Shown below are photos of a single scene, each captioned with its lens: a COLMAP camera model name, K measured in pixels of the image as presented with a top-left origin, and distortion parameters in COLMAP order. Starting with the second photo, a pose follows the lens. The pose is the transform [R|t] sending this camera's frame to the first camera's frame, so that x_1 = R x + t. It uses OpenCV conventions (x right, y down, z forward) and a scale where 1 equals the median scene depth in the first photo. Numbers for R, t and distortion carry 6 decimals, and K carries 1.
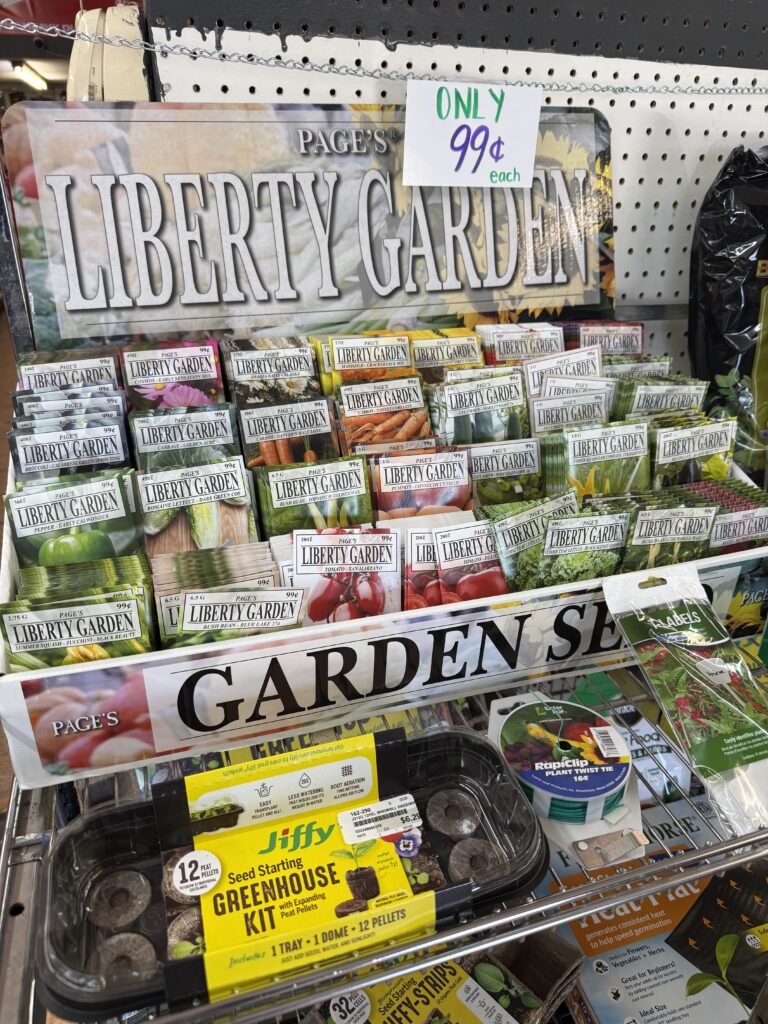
lens RADIAL K [[719.1, 0, 384.0], [0, 719.1, 512.0], [0, 0, 1]] dist [0.097179, -0.181316]
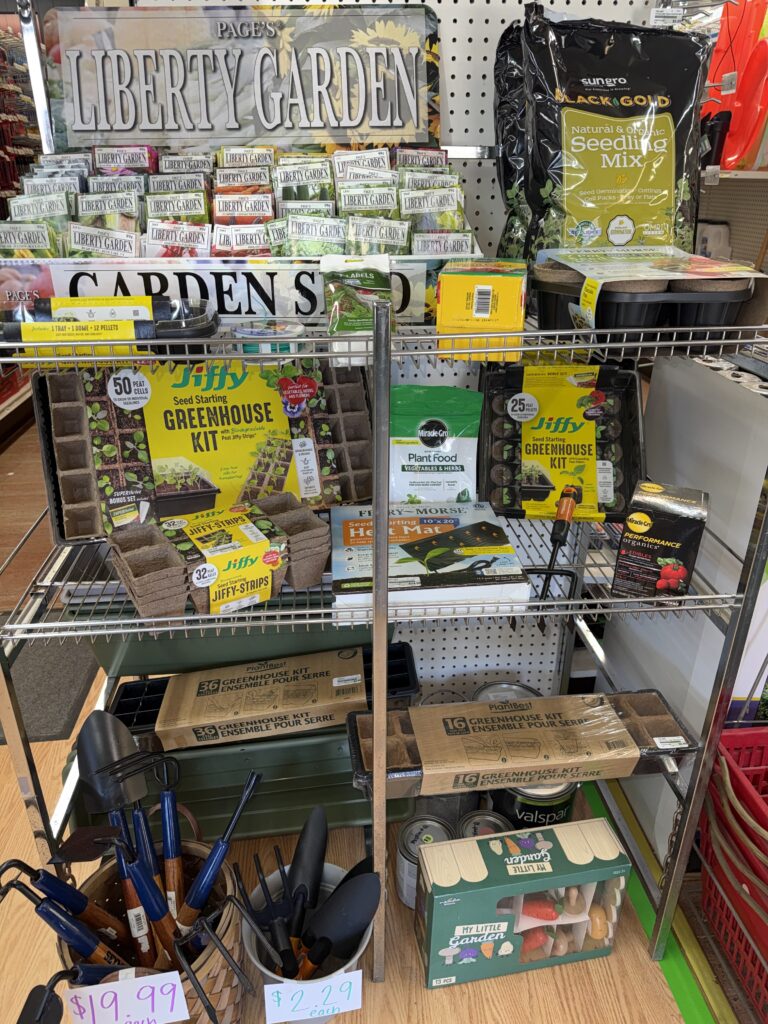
lens RADIAL K [[721.7, 0, 377.6], [0, 721.7, 516.8], [0, 0, 1]] dist [0.000207, -0.002940]
pose [[0.974801, 0.080029, -0.208225, 0.649369], [-0.085338, 0.996213, -0.016623, 0.561797], [0.206107, 0.033974, 0.977940, -0.449359]]
